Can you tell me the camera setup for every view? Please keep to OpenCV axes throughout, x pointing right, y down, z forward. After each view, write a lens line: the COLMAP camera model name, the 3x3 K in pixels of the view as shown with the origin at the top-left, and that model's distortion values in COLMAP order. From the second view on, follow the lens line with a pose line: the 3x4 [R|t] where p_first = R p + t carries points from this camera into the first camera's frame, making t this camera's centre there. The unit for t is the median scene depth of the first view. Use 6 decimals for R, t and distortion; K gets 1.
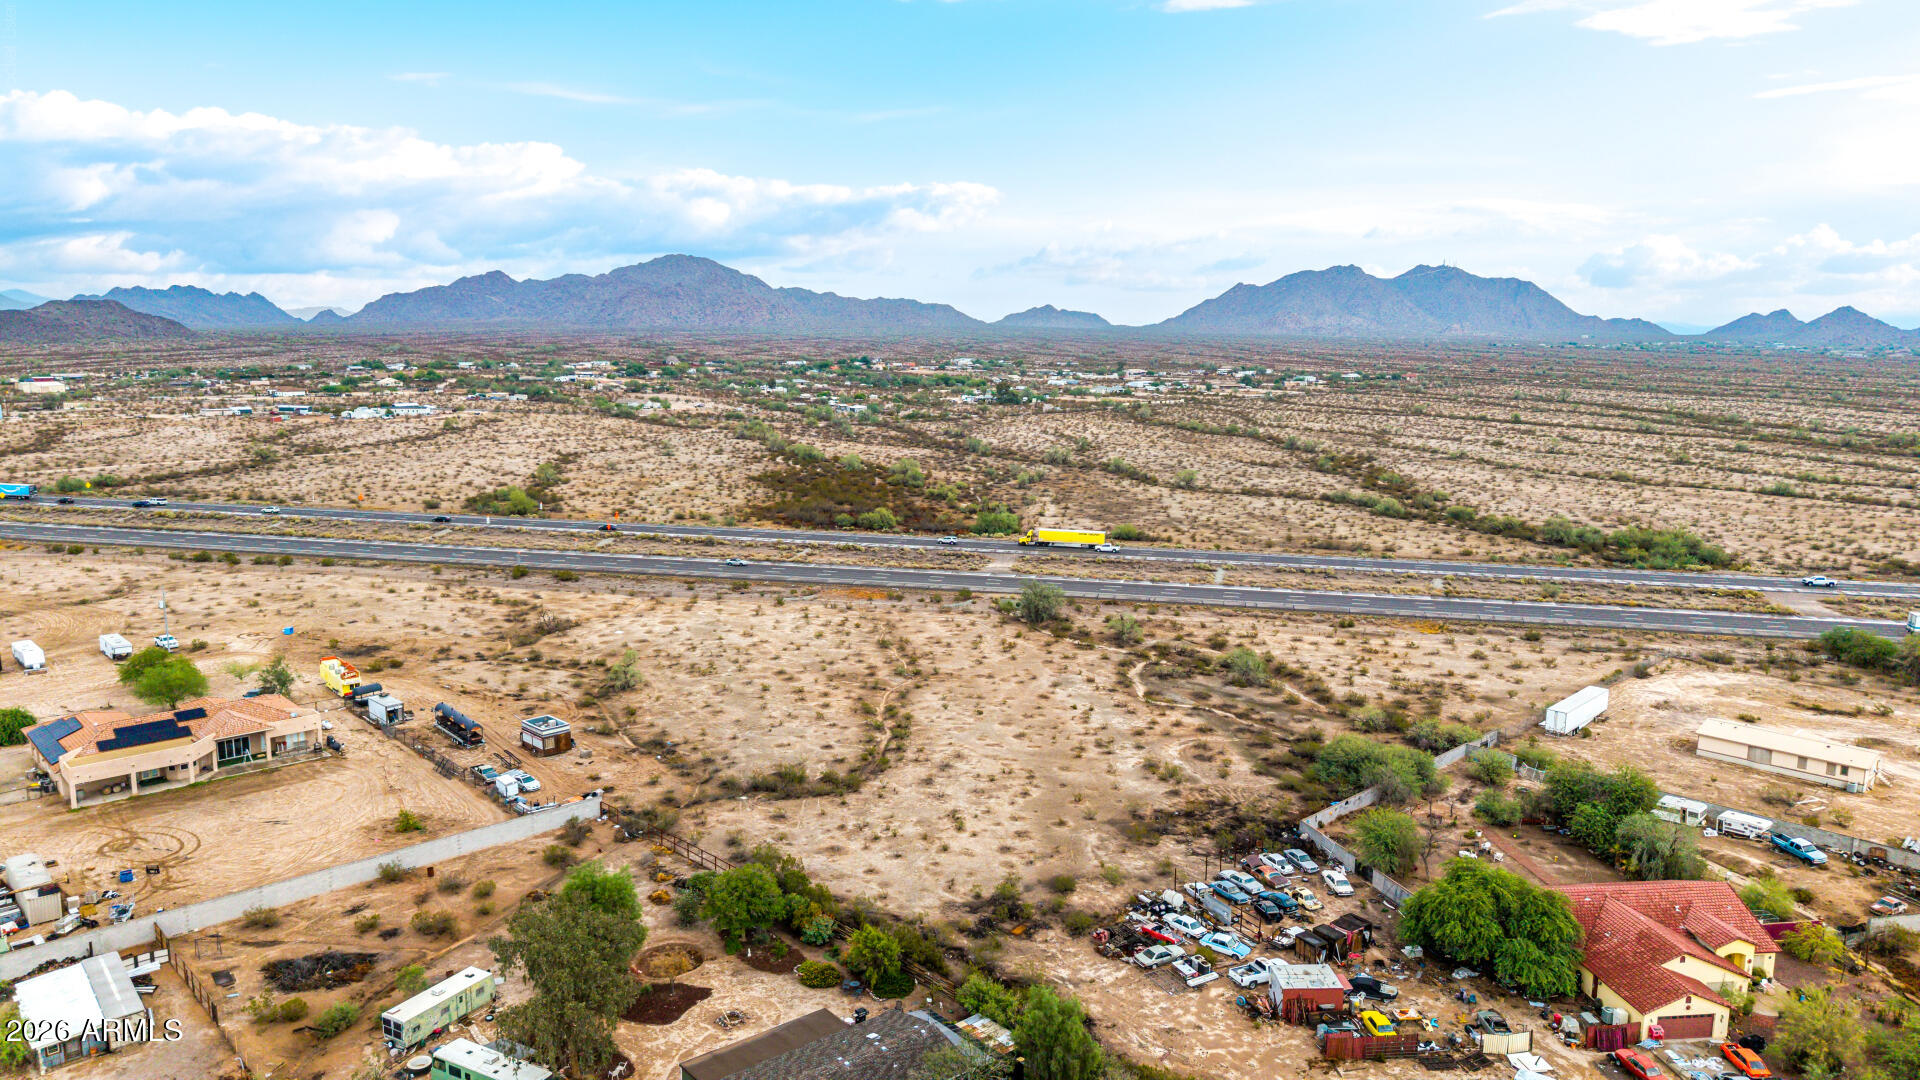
lens RADIAL K [[1276.6, 0, 960.0], [0, 1276.6, 540.0], [0, 0, 1]] dist [0.086243, -0.135513]
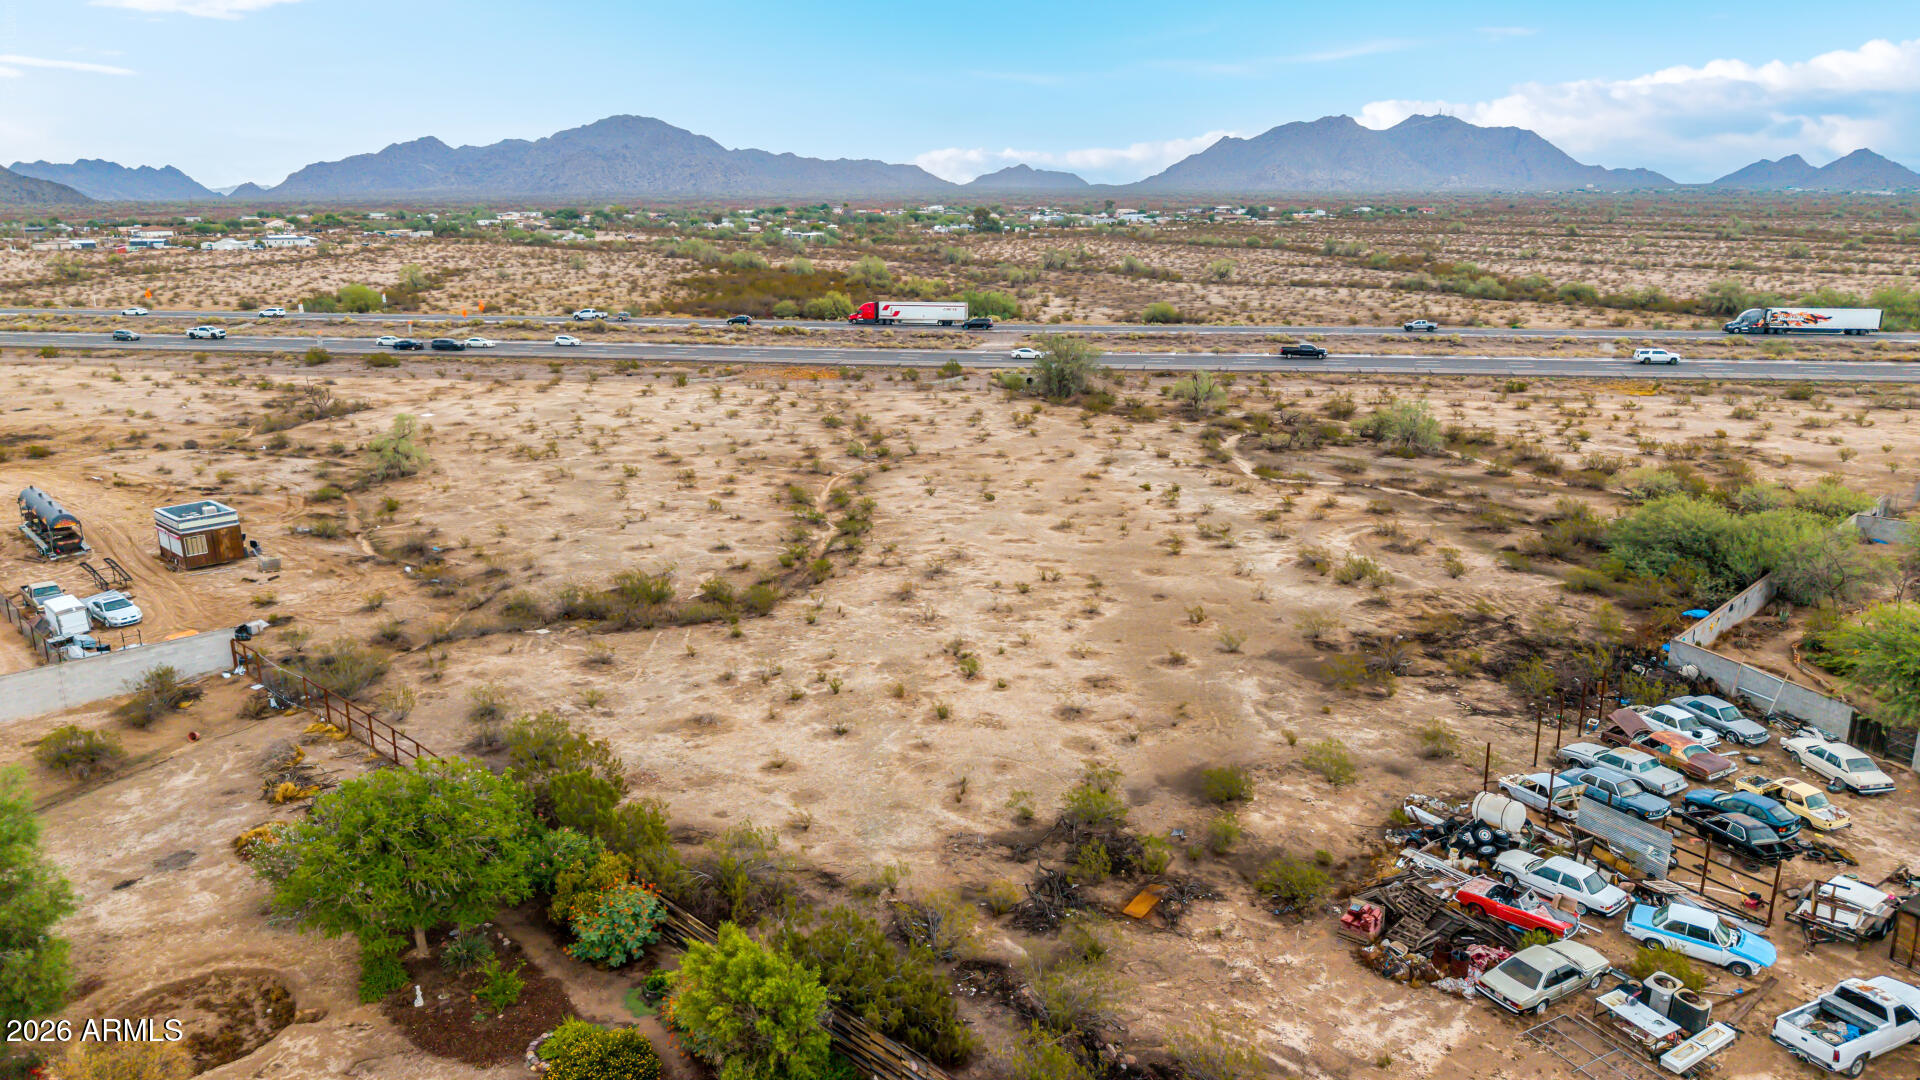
lens RADIAL K [[1288.1, 0, 960.0], [0, 1288.1, 540.0], [0, 0, 1]] dist [0.042004, -0.053450]
pose [[0.999582, -0.021757, 0.019032, -0.010403], [0.020074, 0.996218, 0.084535, 0.112530], [-0.020799, -0.084118, 0.996239, 0.439937]]
